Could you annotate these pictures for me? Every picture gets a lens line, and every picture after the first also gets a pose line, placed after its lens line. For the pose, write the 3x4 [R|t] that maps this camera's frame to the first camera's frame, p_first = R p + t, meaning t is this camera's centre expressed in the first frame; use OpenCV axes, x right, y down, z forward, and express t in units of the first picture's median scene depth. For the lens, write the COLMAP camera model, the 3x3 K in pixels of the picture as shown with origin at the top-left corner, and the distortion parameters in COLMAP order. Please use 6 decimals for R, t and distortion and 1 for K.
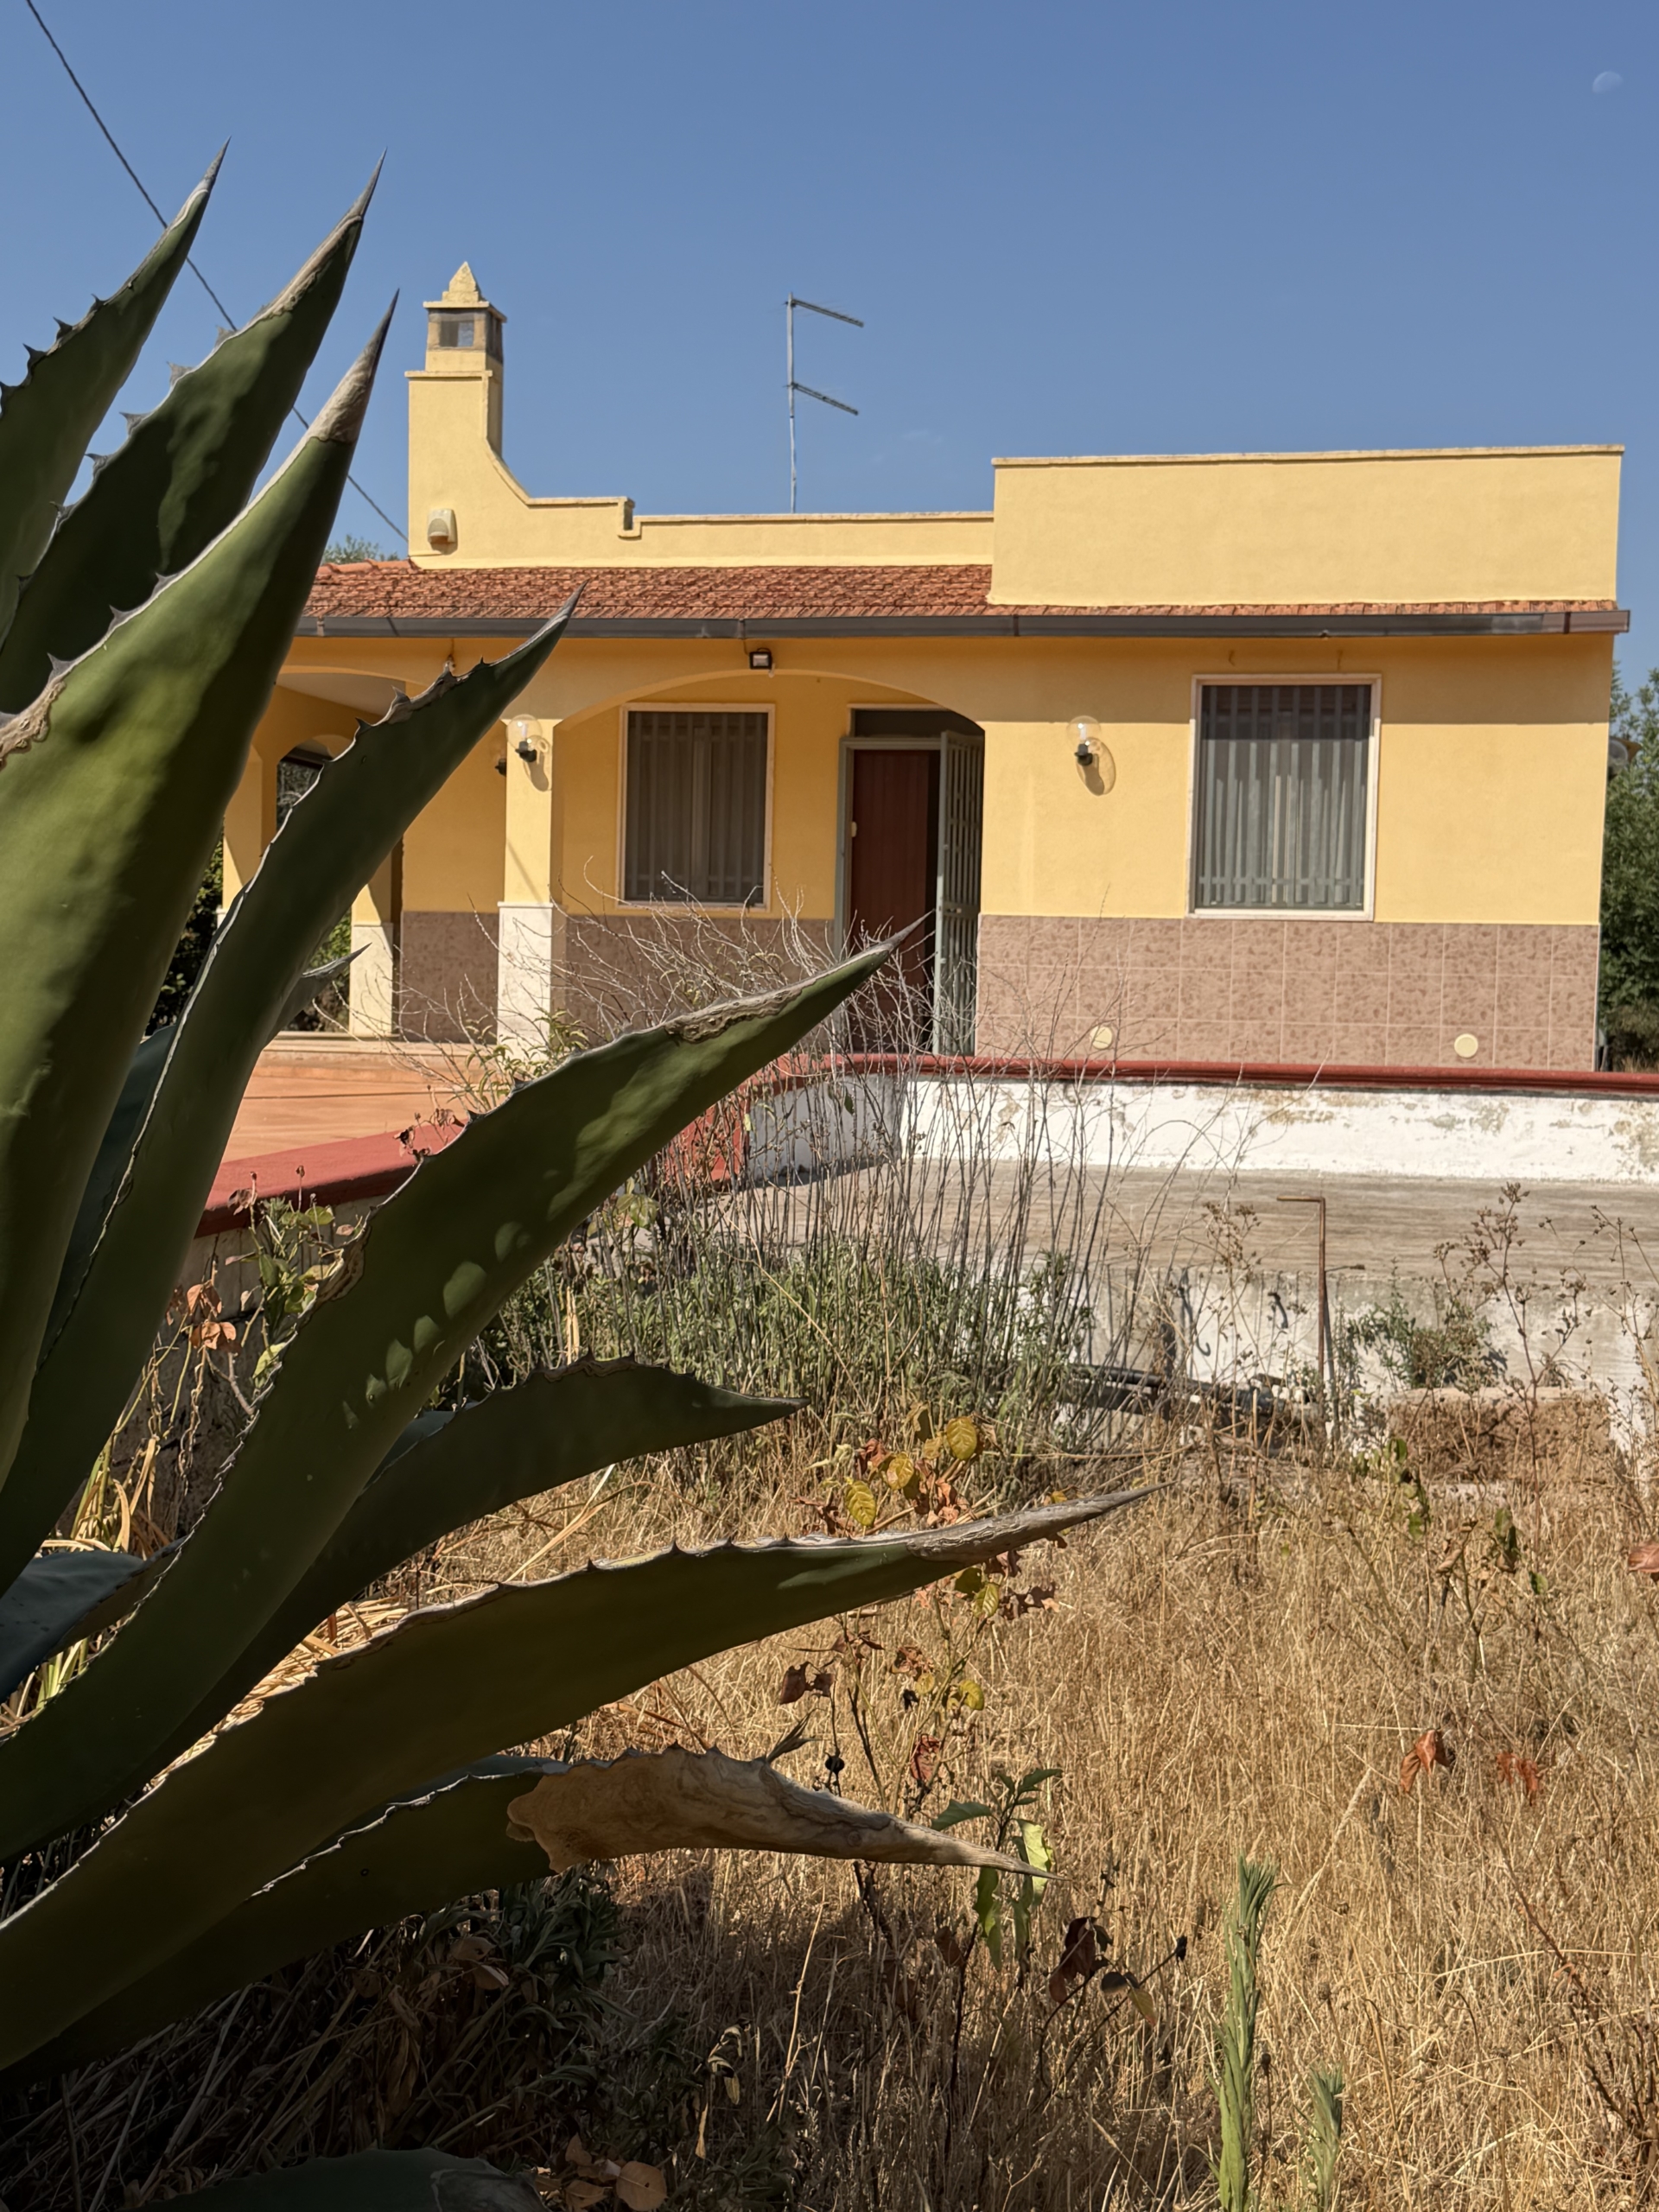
lens RADIAL K [[2858.2, 0, 831.4], [0, 2858.2, 1117.9], [0, 0, 1]] dist [0.152378, 0.000000]
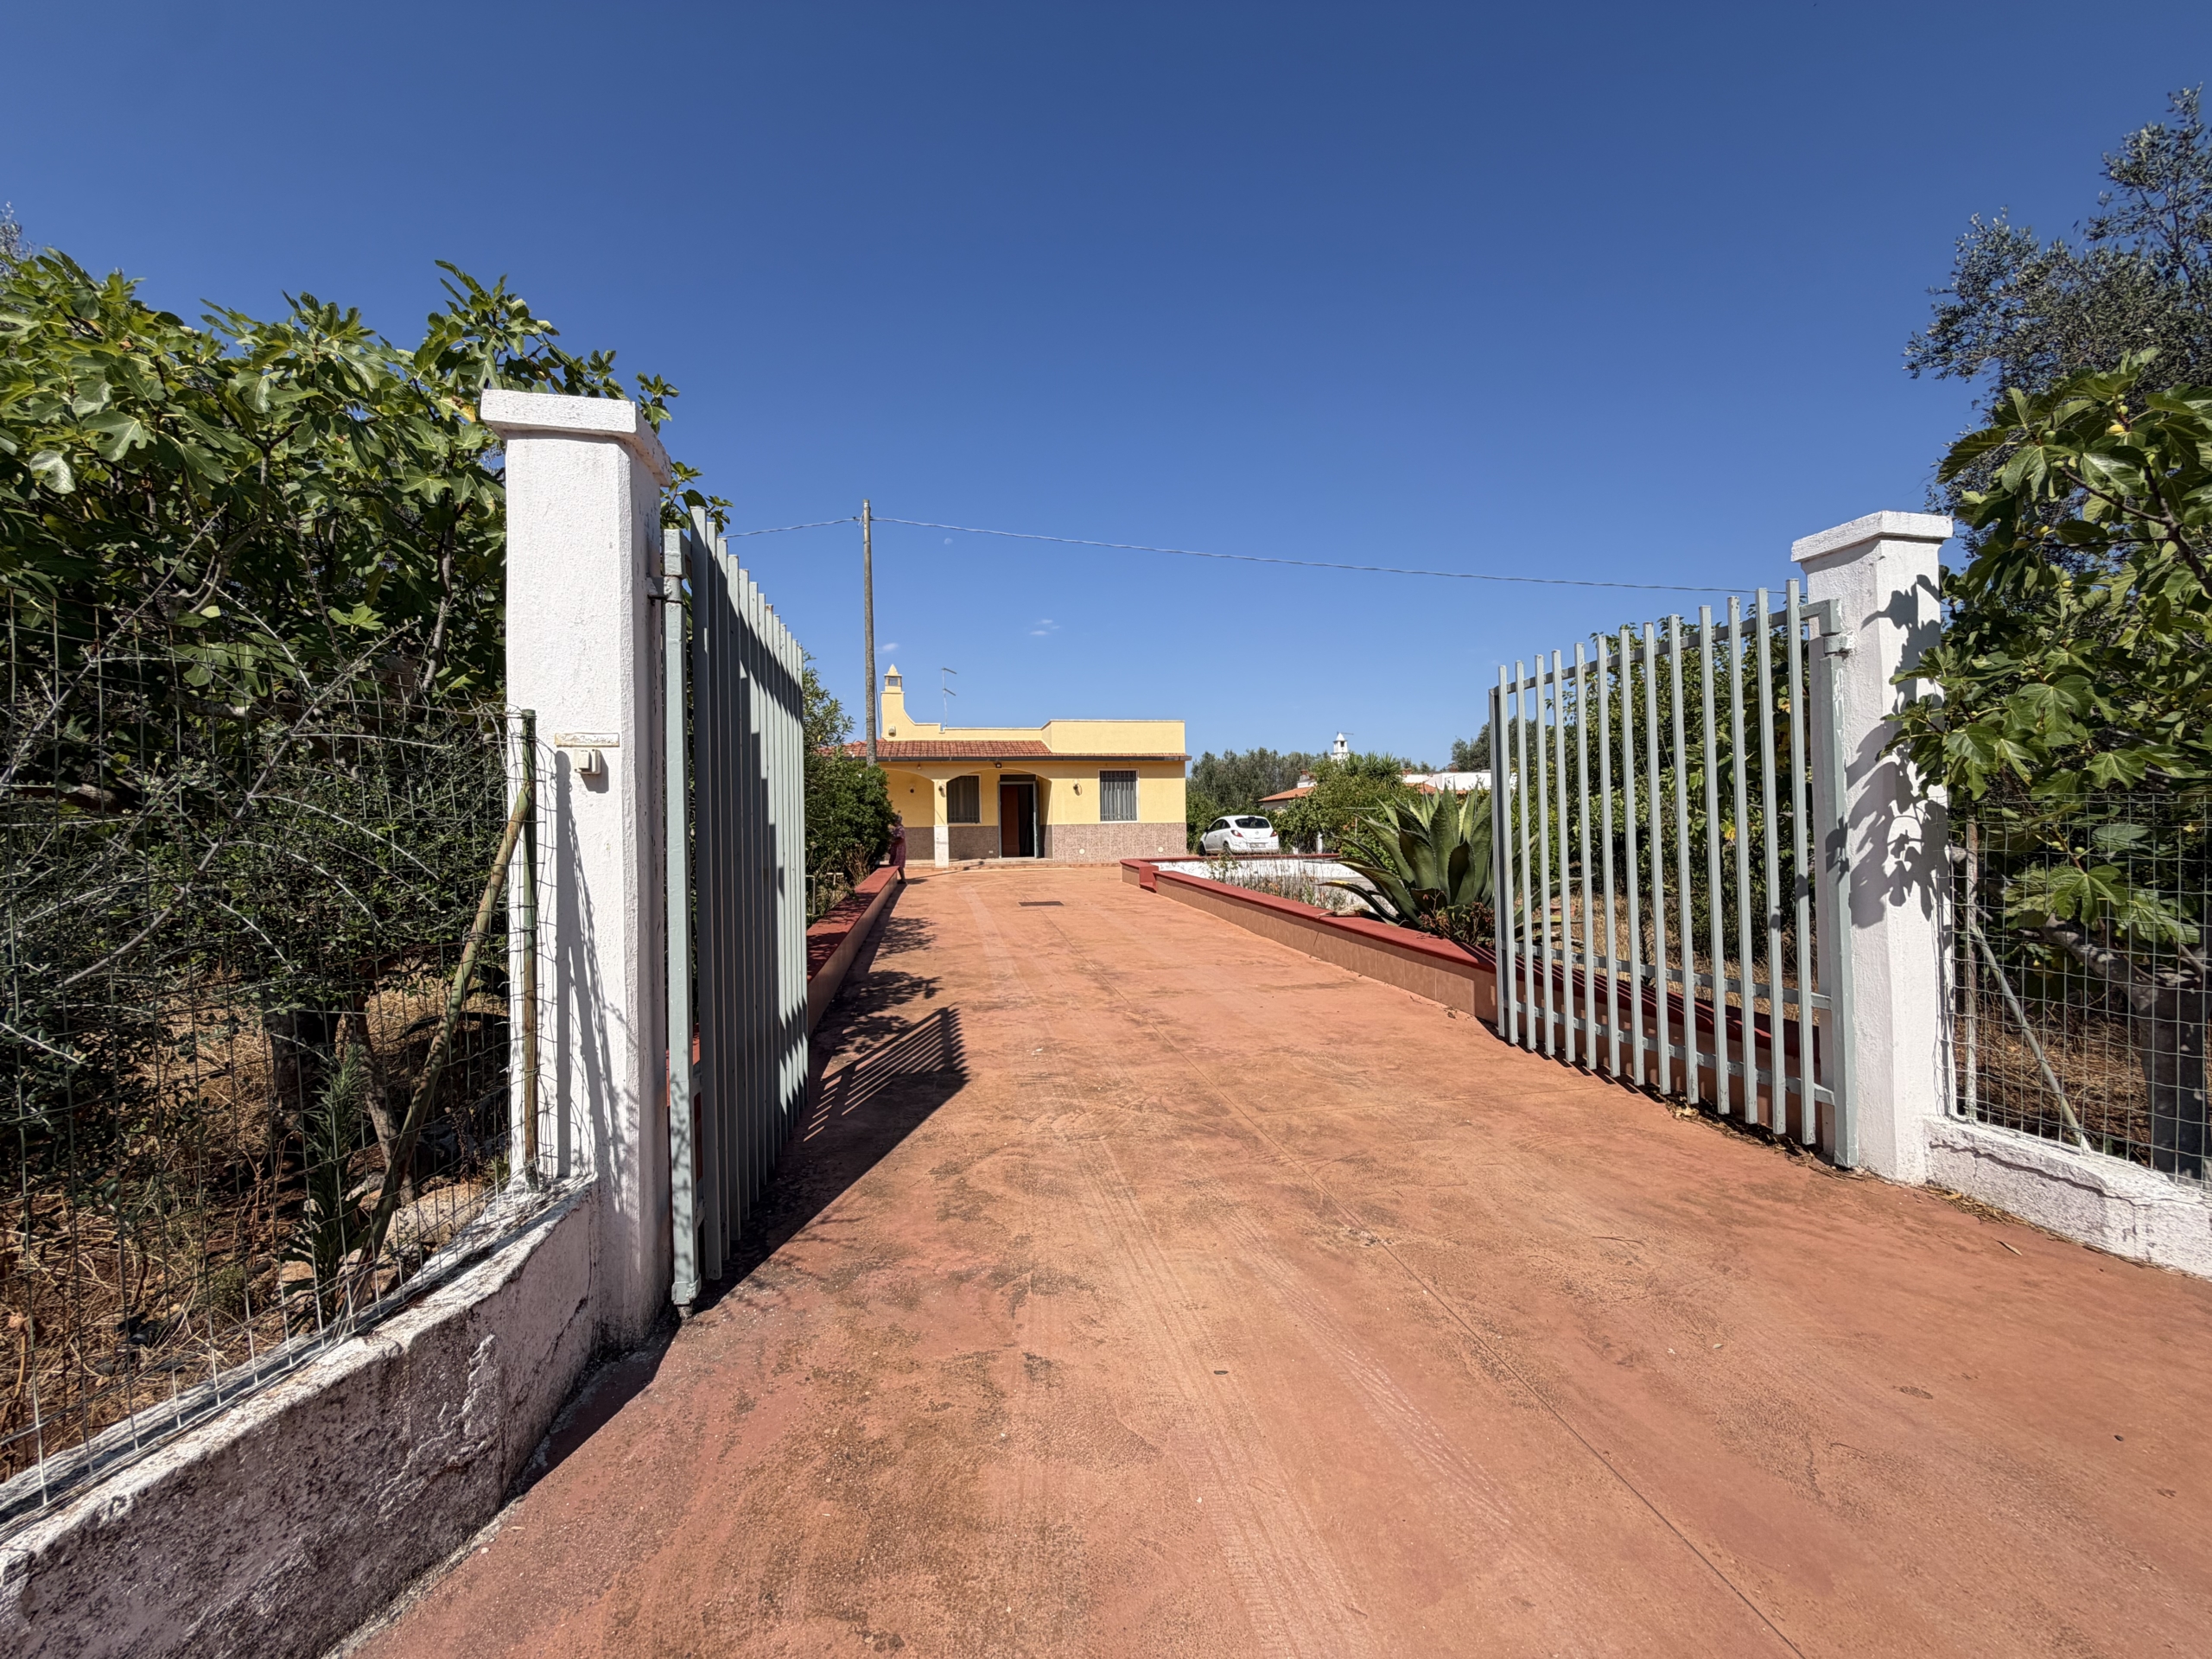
lens RADIAL K [[883.1, 0, 1102.0], [0, 883.1, 822.9], [0, 0, 1]] dist [-0.000210, 0.000480]
pose [[0.920532, -0.037556, 0.388857, -0.397791], [0.057823, 0.997503, -0.040543, -0.015779], [-0.386364, 0.059806, 0.920405, -0.243845]]
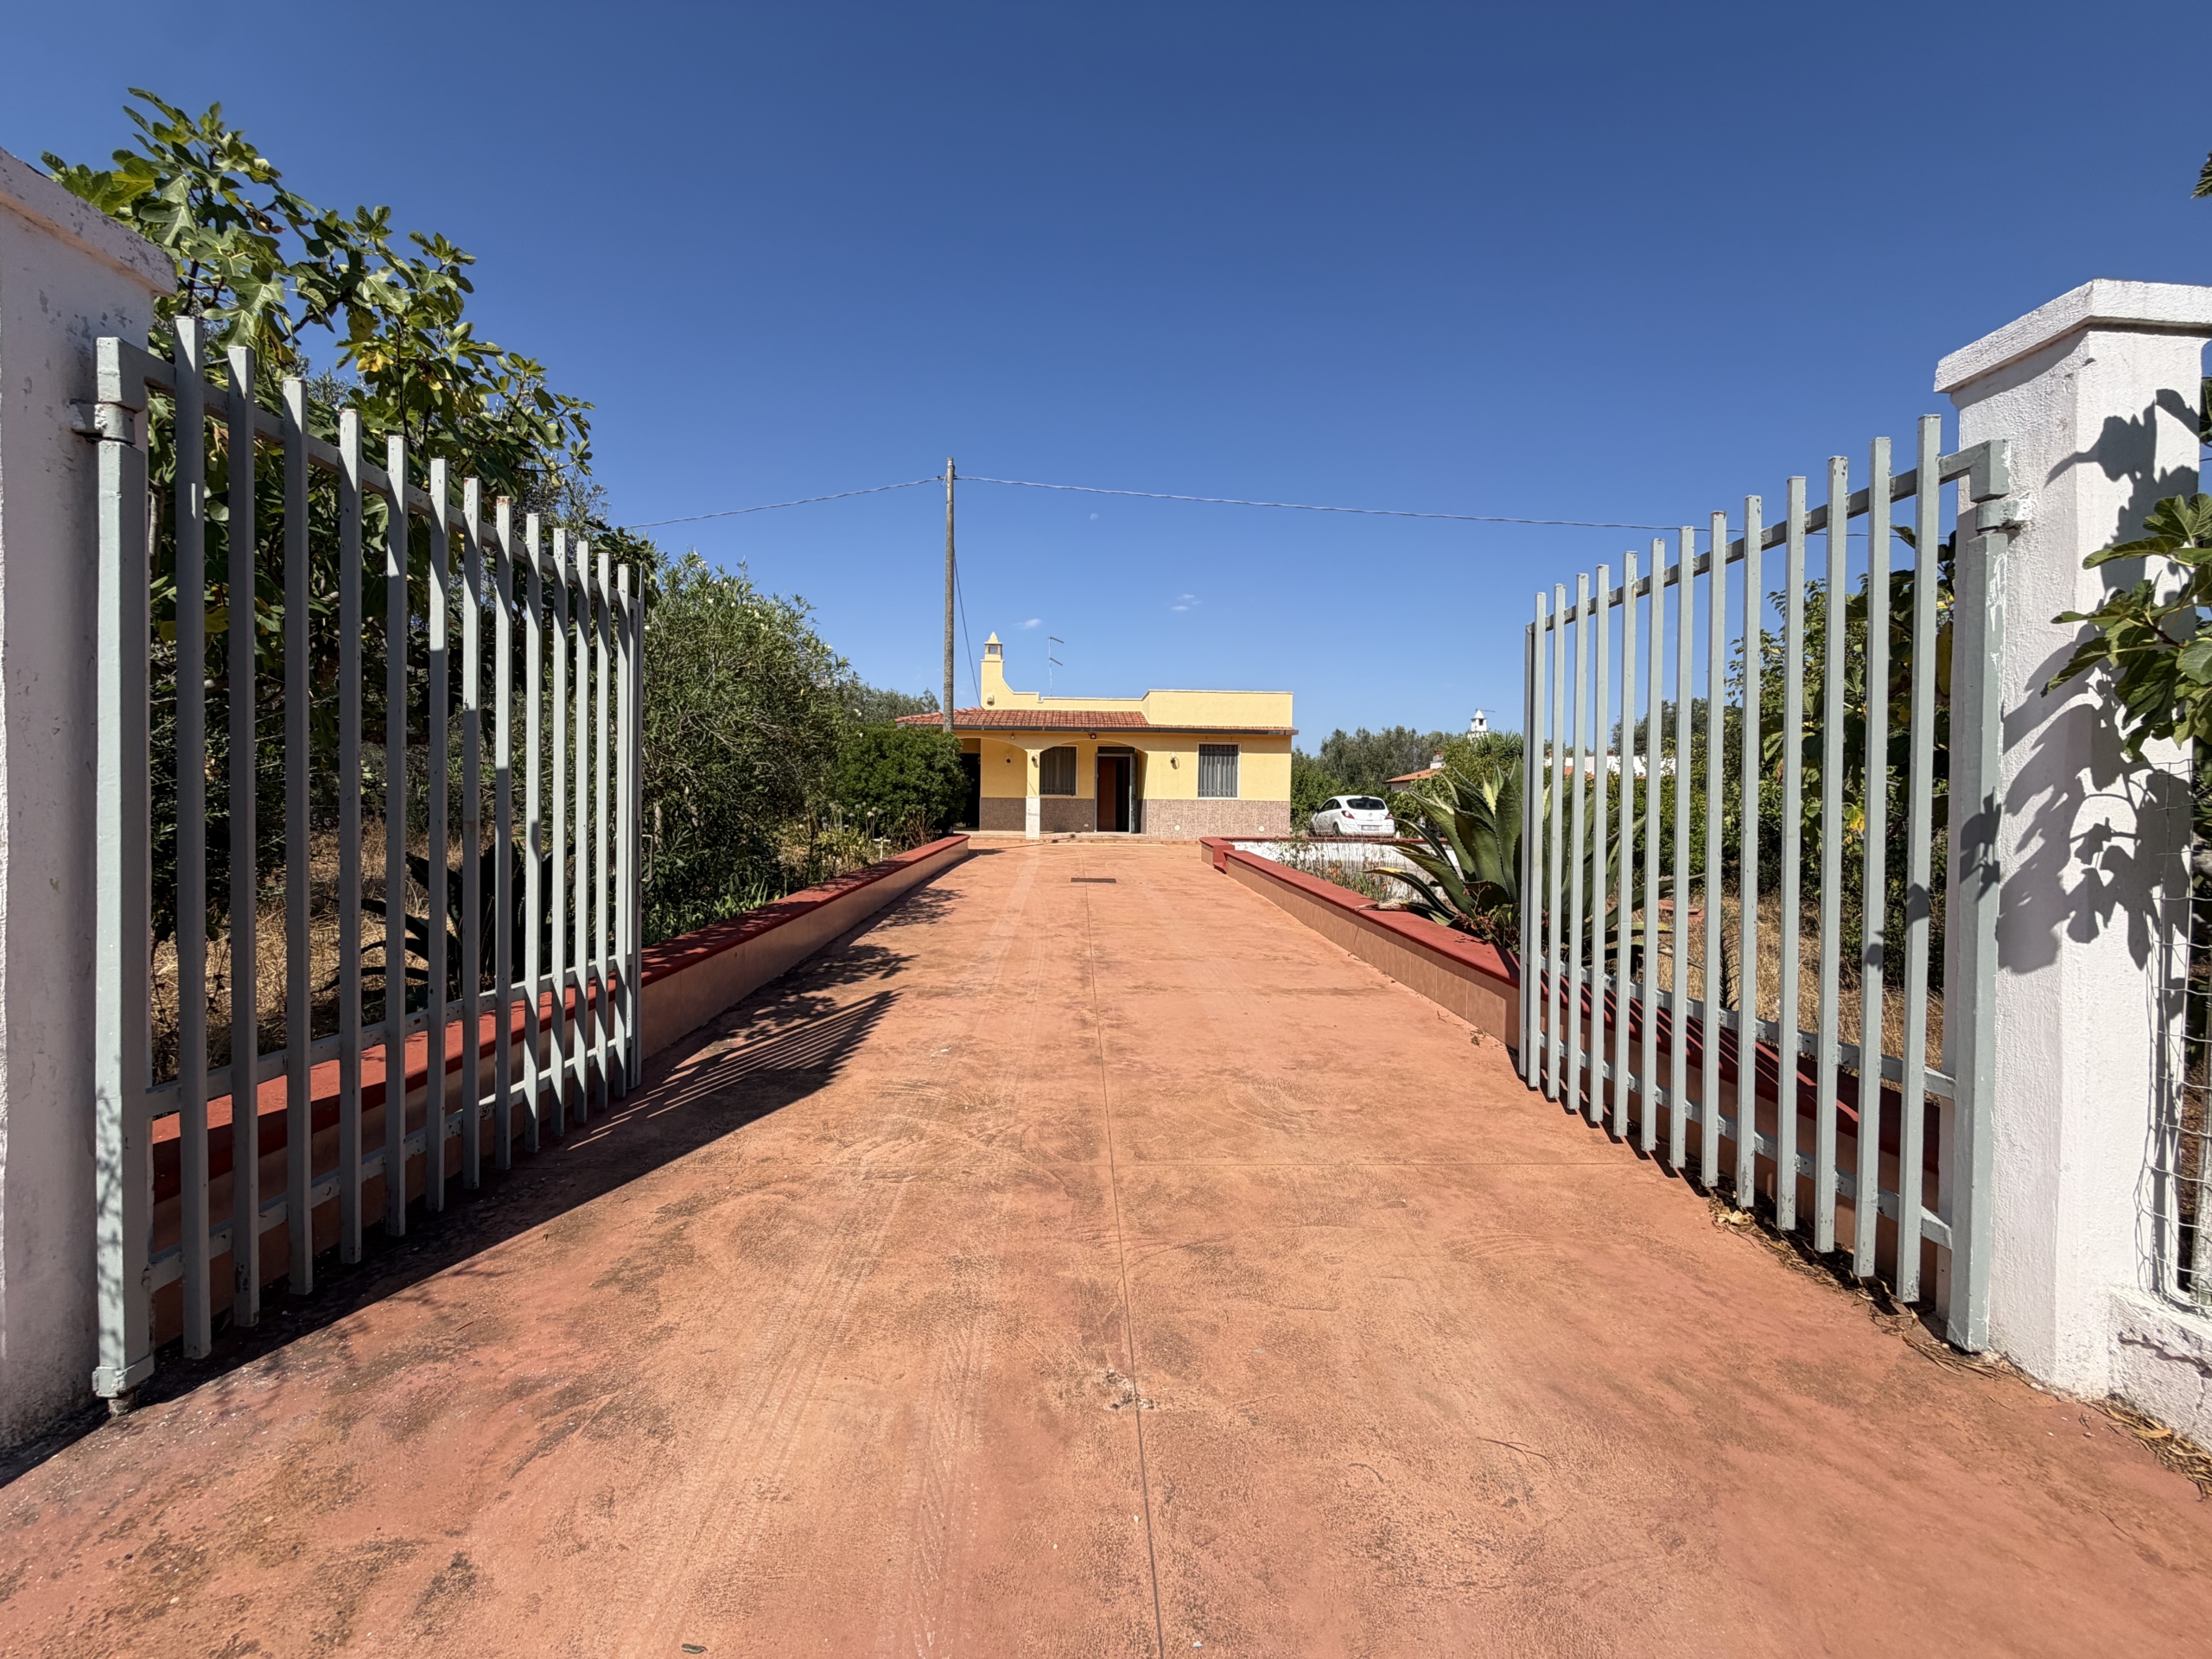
lens RADIAL K [[883.1, 0, 1102.5], [0, 883.1, 824.4], [0, 0, 1]] dist [-0.000210, 0.000480]
pose [[0.970032, -0.016964, 0.242386, -0.323378], [0.022158, 0.999579, -0.018719, -0.012059], [-0.241966, 0.023529, 0.969999, -0.216955]]
